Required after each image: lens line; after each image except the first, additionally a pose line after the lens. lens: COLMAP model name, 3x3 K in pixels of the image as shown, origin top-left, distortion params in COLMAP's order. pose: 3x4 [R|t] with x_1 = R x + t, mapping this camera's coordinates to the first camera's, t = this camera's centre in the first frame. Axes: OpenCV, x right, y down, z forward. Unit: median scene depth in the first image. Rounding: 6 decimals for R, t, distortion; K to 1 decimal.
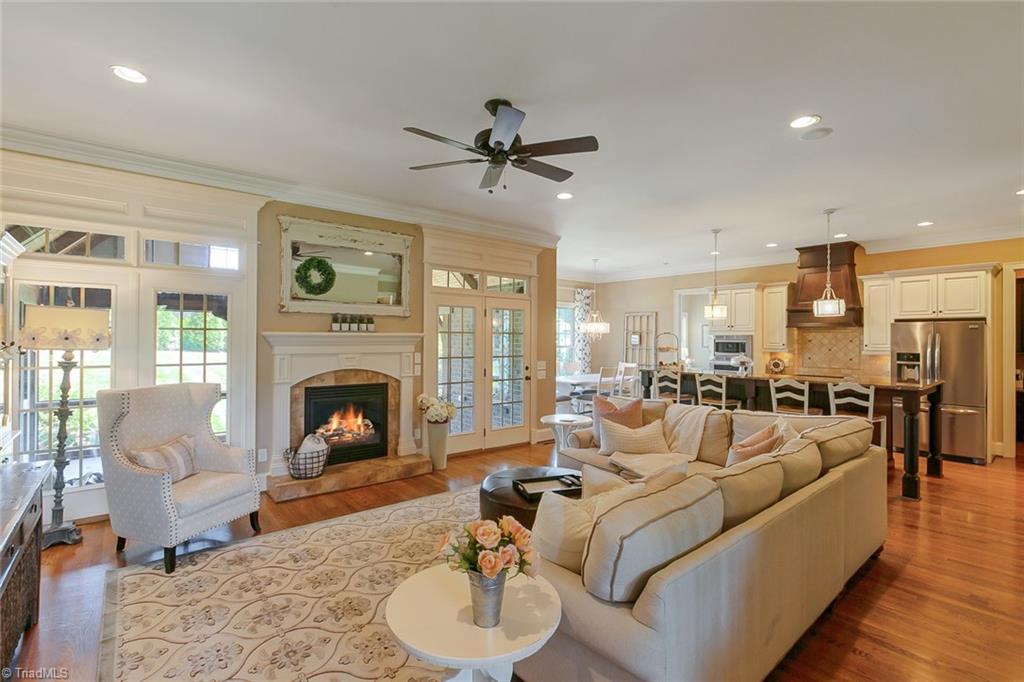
lens RADIAL K [[470.6, 0, 503.6], [0, 470.6, 338.6], [0, 0, 1]] dist [0.001202, 0.000690]
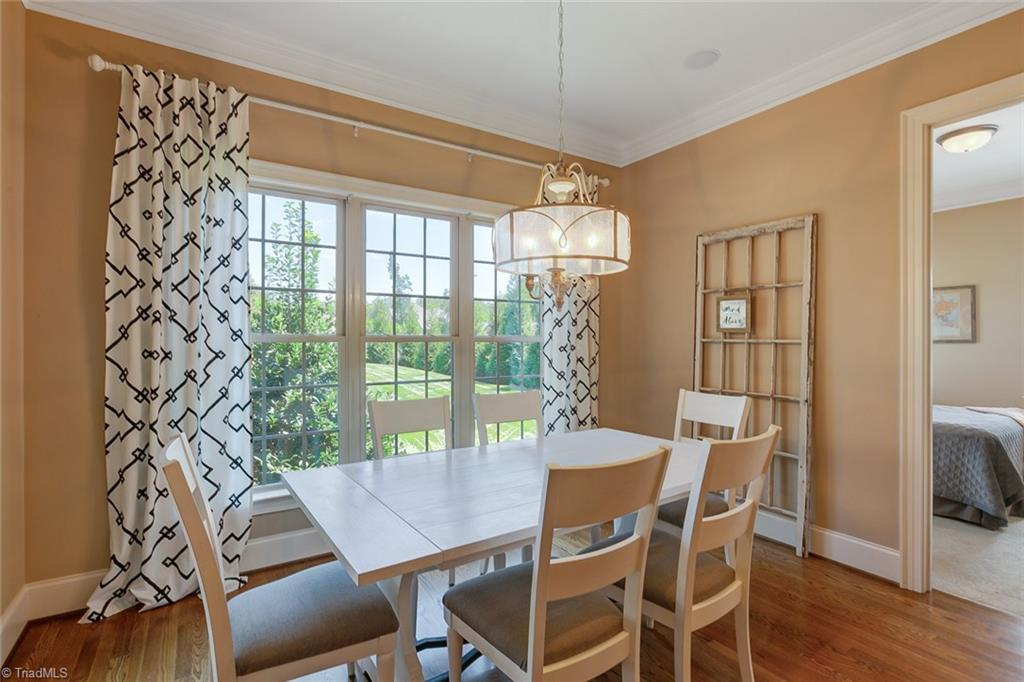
lens RADIAL K [[480.4, 0, 507.2], [0, 480.4, 343.5], [0, 0, 1]] dist [-0.000577, -0.000557]
pose [[0.993502, -0.004231, -0.113738, 0.321140], [0.004957, 0.999969, 0.006105, 0.035703], [0.113709, -0.006629, 0.993492, 1.284312]]
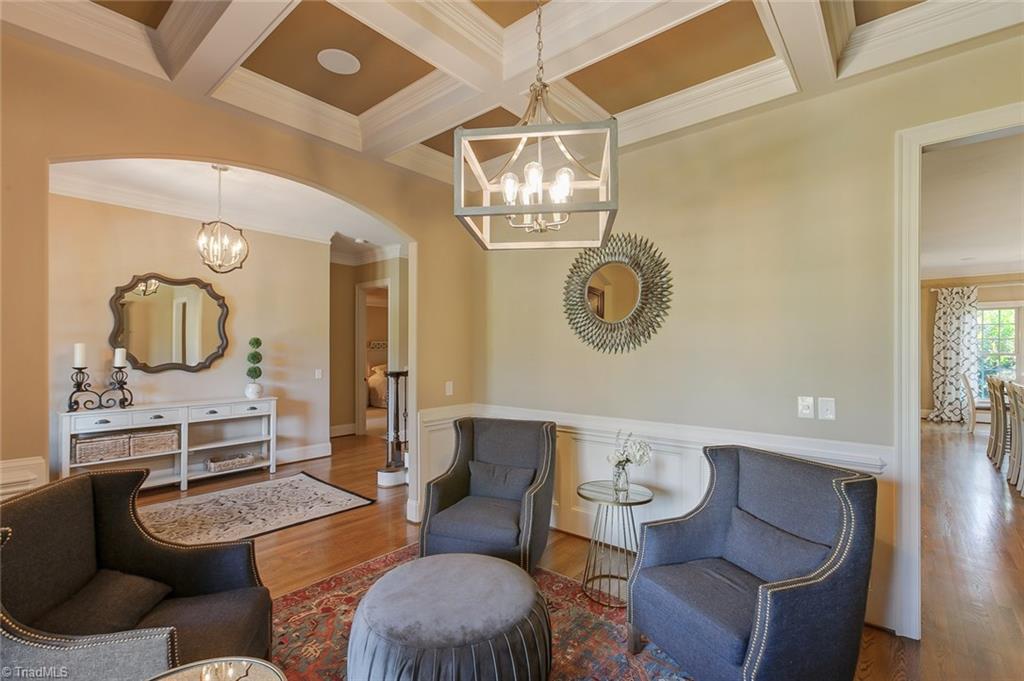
lens RADIAL K [[470.6, 0, 497.6], [0, 470.6, 353.8], [0, 0, 1]] dist [0.001202, 0.000690]
pose [[0.171519, 0.004201, -0.985172, 1.361661], [0.010669, 0.999924, 0.006122, 0.002491], [0.985123, -0.011561, 0.171462, -0.223411]]
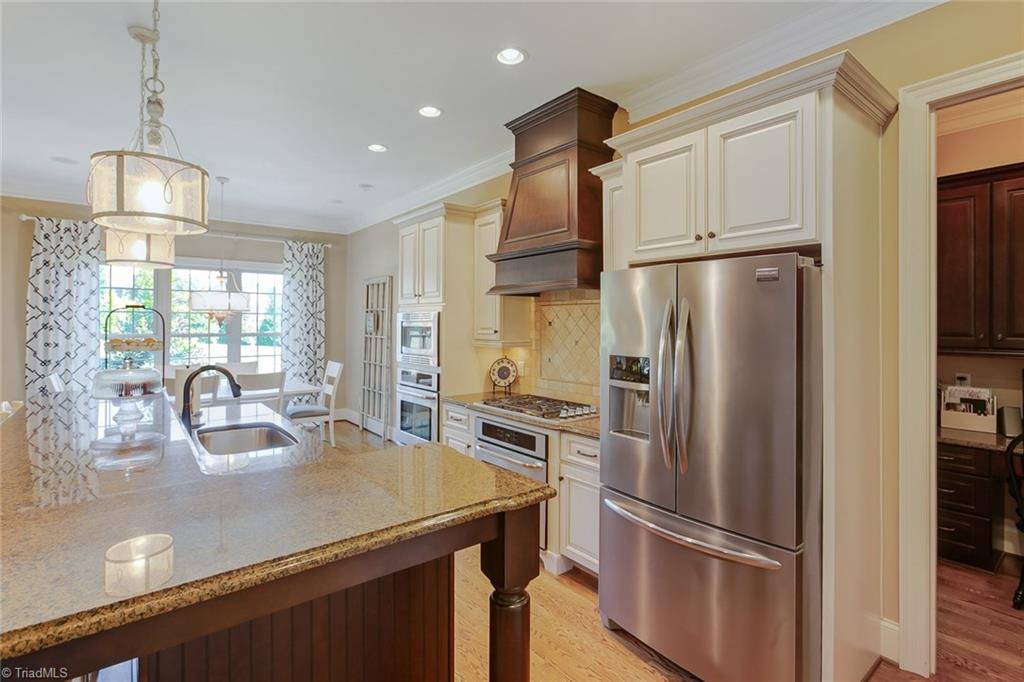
lens RADIAL K [[480.4, 0, 502.5], [0, 480.4, 321.5], [0, 0, 1]] dist [-0.000577, -0.000557]
pose [[0.999491, -0.003305, -0.031734, 0.897363], [0.003225, 0.999992, -0.002557, 0.005335], [0.031742, 0.002454, 0.999493, 0.741439]]
